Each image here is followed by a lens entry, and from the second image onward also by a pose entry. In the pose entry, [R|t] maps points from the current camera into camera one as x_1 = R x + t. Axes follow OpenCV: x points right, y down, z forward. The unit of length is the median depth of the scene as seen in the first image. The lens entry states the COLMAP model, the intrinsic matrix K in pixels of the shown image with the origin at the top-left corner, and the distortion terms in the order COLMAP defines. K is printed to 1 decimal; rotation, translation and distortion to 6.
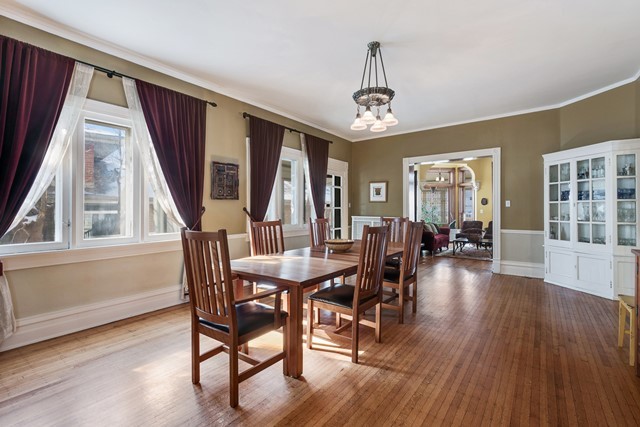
lens RADIAL K [[301.8, 0, 321.4], [0, 301.8, 209.9], [0, 0, 1]] dist [-0.002086, -0.000228]
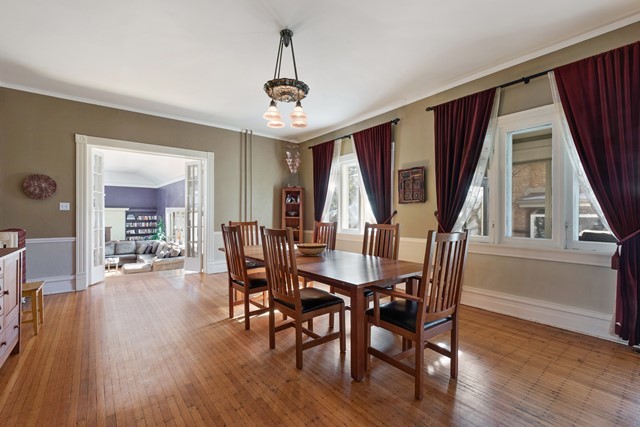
lens RADIAL K [[282.1, 0, 320.0], [0, 282.1, 213.5], [0, 0, 1]] dist [0.025975, -0.016546]
pose [[-0.264661, -0.000257, -0.964341, 0.789179], [0.003533, 0.999993, -0.001236, 0.002303], [0.964335, -0.003734, -0.264658, 1.062910]]
